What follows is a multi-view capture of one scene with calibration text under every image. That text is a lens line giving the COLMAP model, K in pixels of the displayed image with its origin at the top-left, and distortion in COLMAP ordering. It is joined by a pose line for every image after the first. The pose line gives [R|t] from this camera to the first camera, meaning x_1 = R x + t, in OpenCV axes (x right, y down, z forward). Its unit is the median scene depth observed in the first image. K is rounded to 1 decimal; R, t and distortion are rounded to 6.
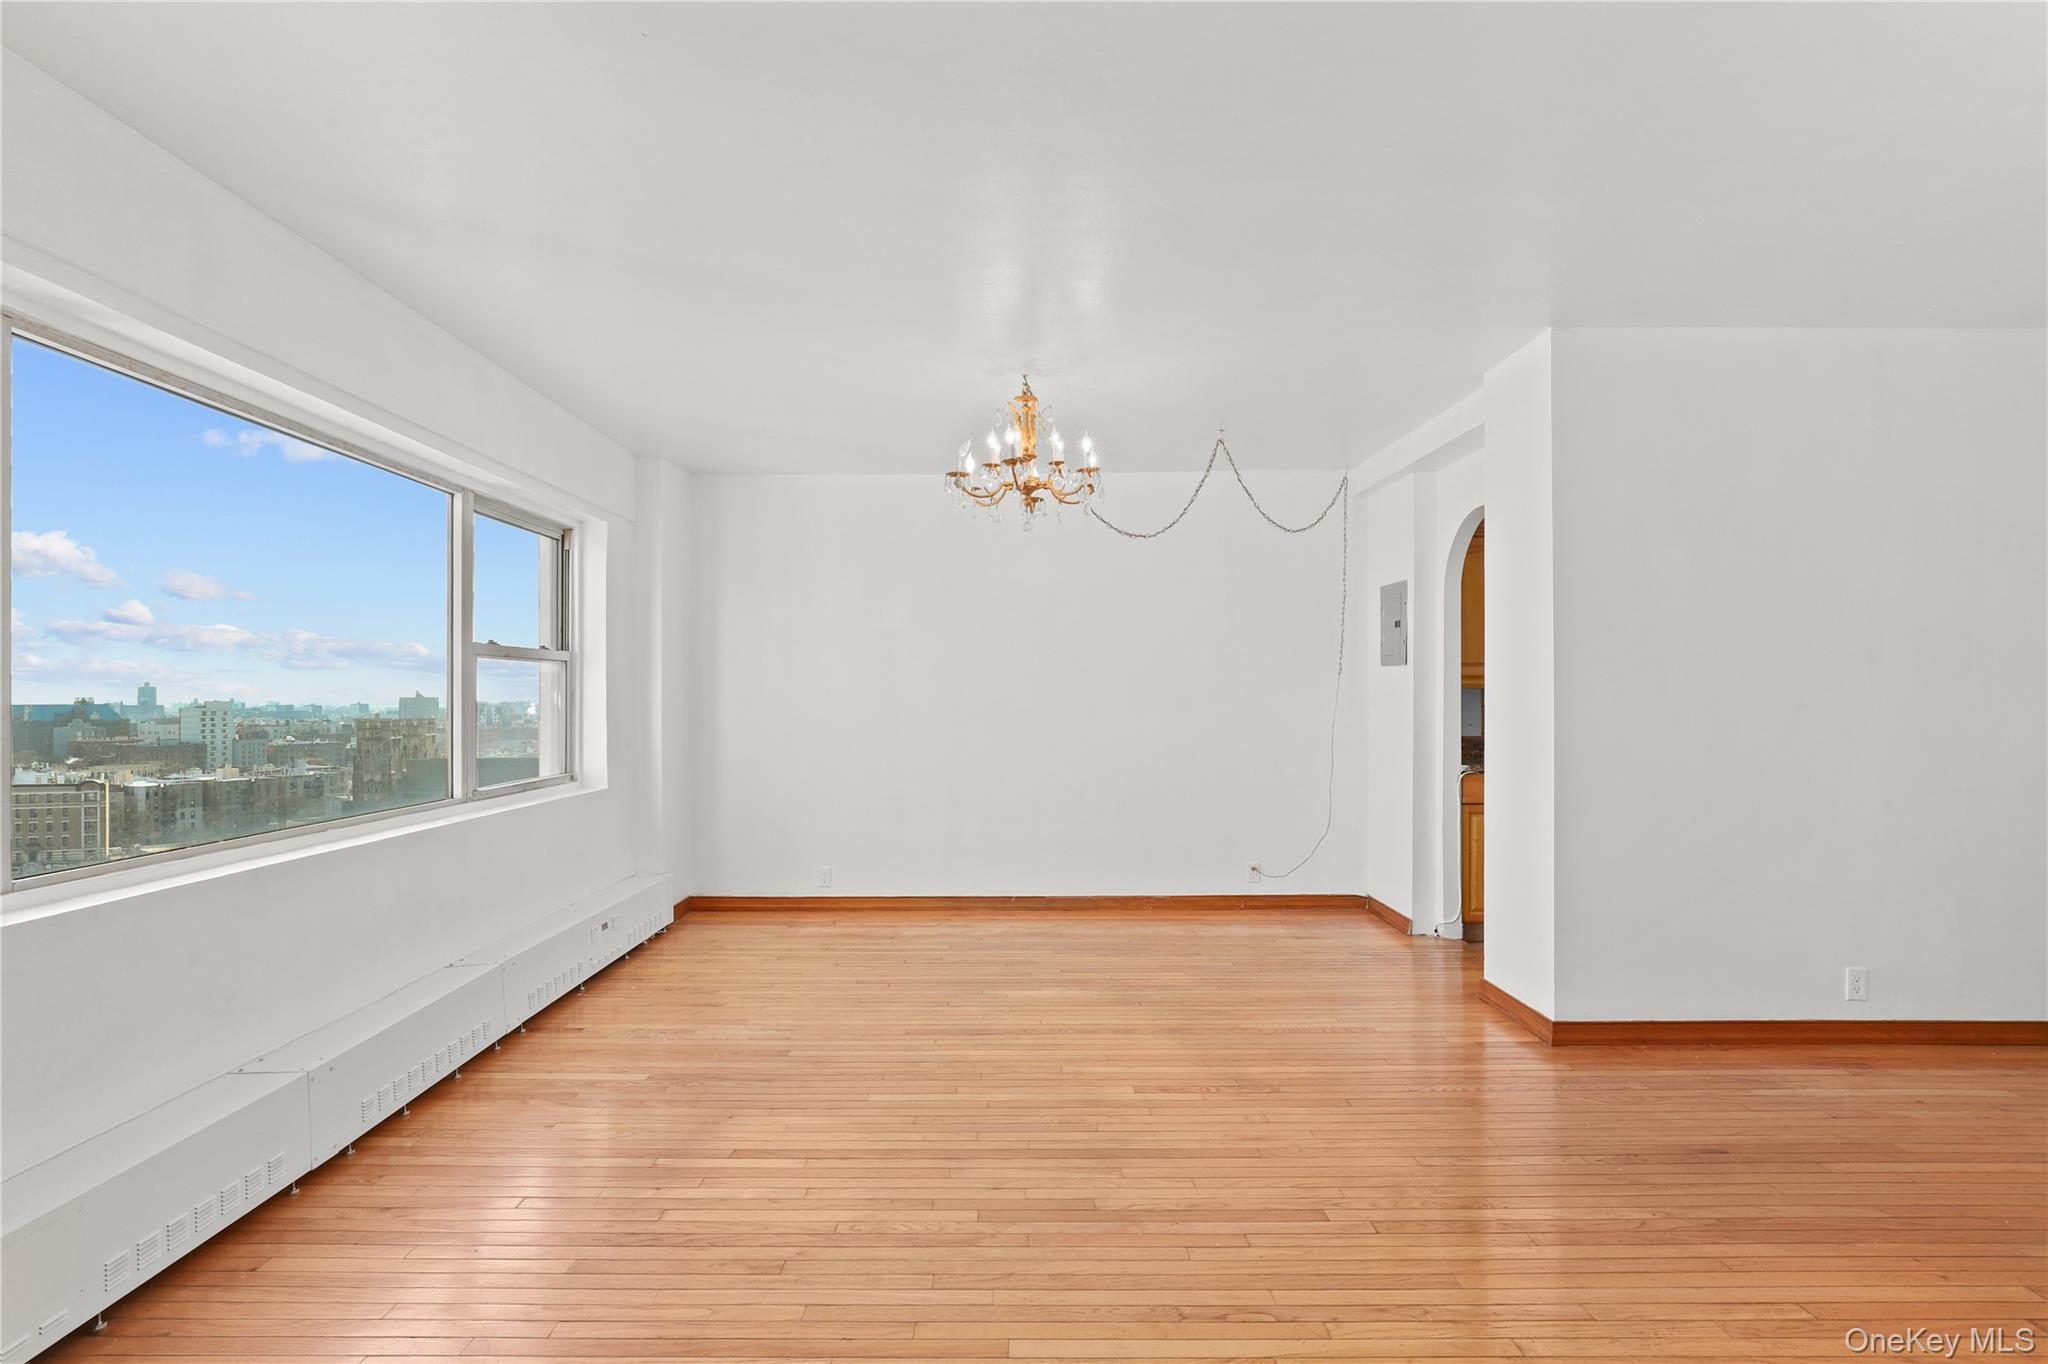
lens RADIAL K [[1044.5, 0, 999.7], [0, 1044.5, 690.4], [0, 0, 1]] dist [-0.006111, 0.002640]
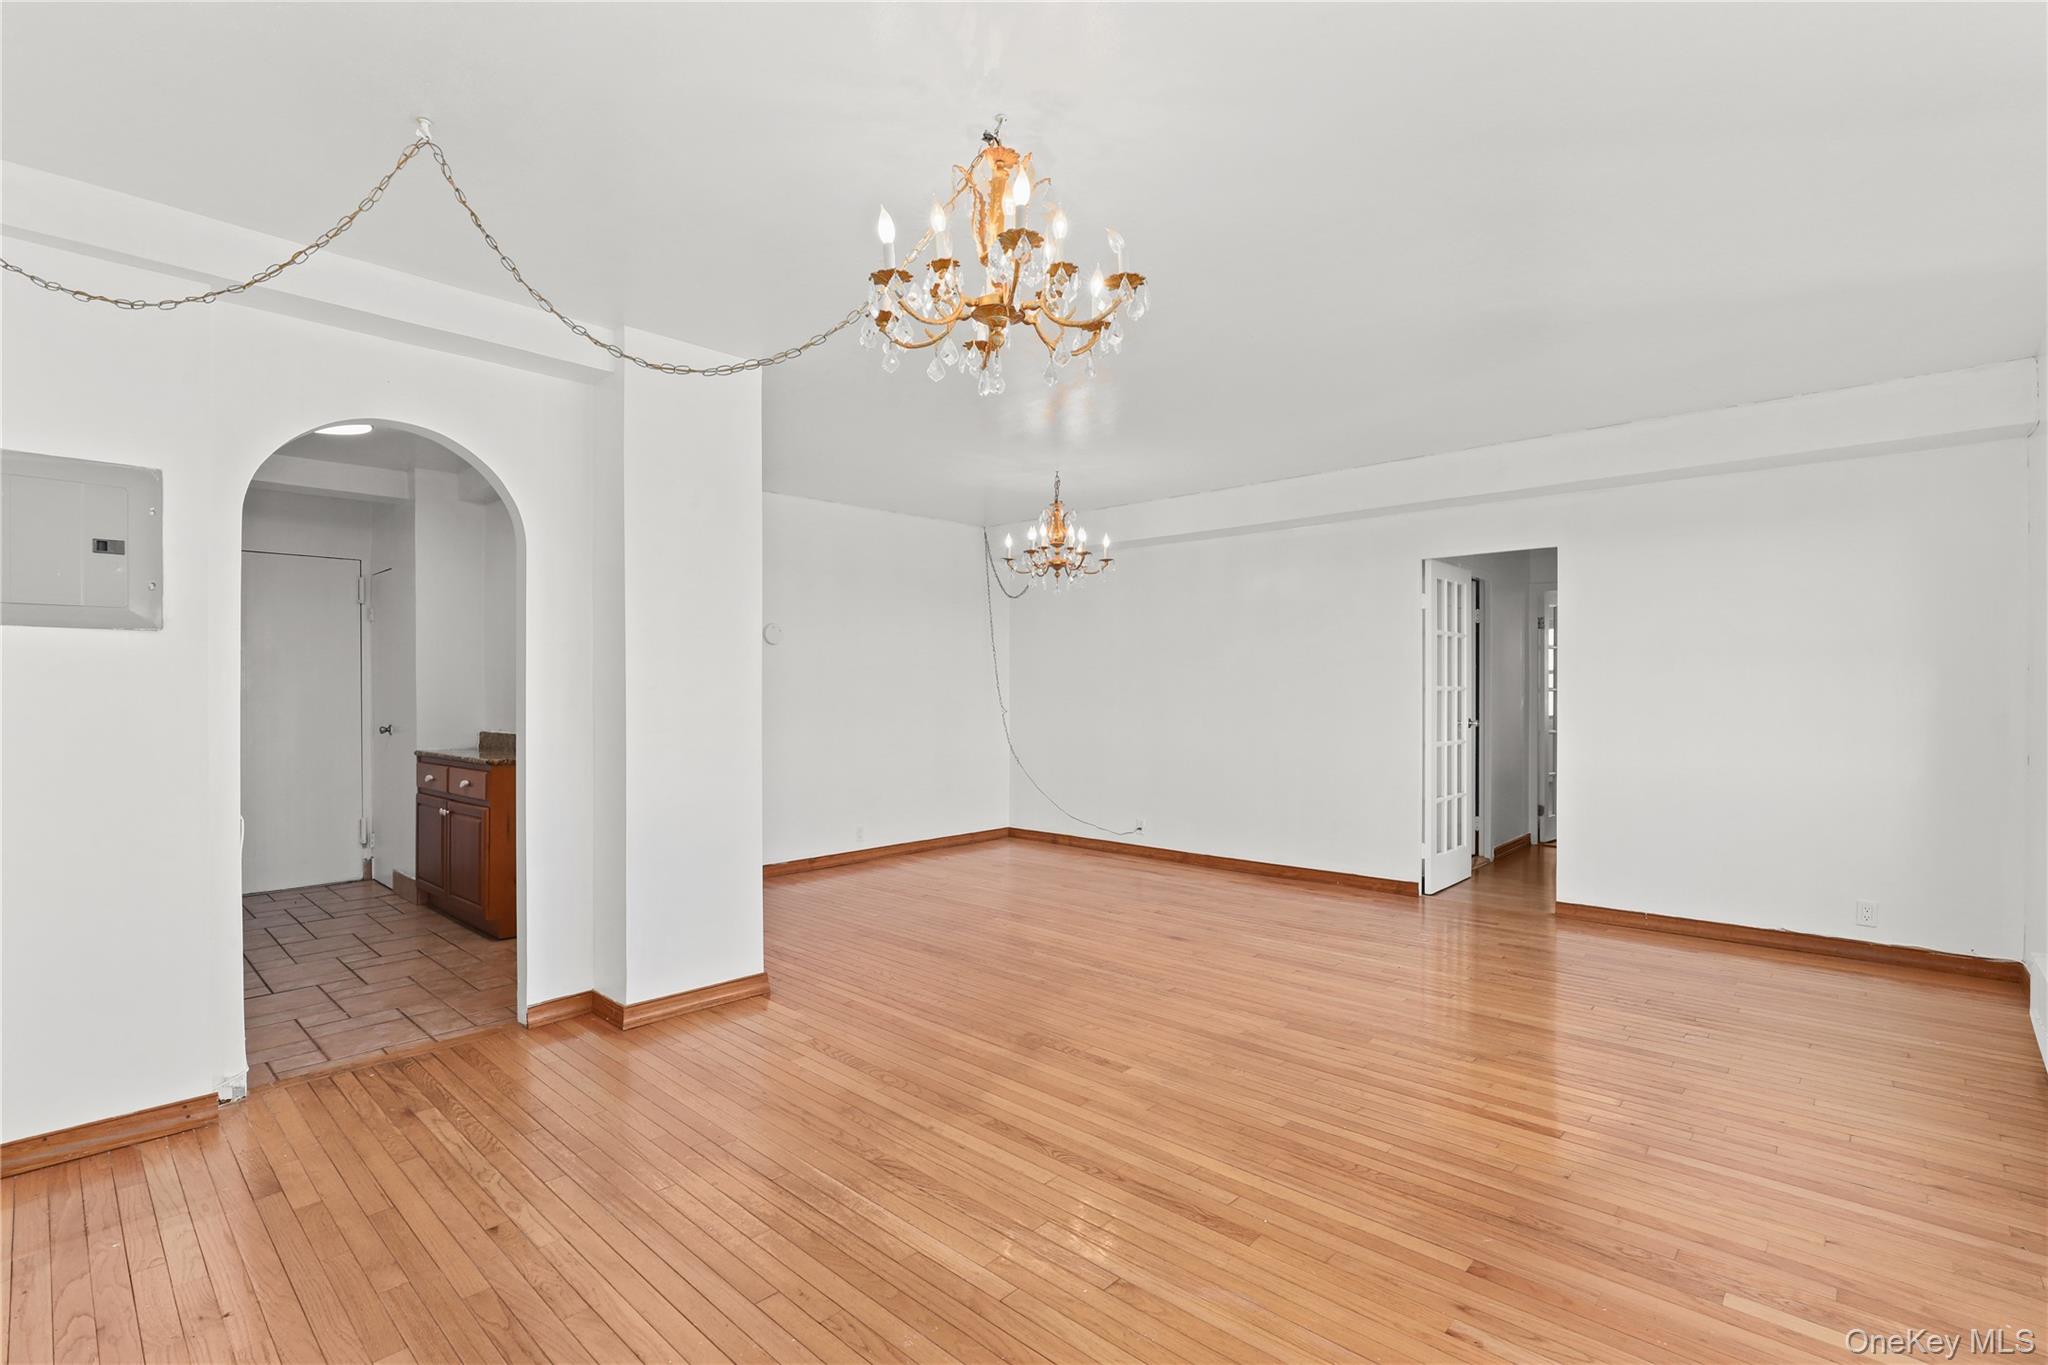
lens RADIAL K [[945.6, 0, 1021.1], [0, 945.6, 700.1], [0, 0, 1]] dist [-0.016047, 0.005945]
pose [[-0.736750, -0.004340, 0.676152, -0.348099], [0.001102, 0.999970, 0.007619, 0.010619], [-0.676165, 0.006358, -0.736723, 1.453848]]
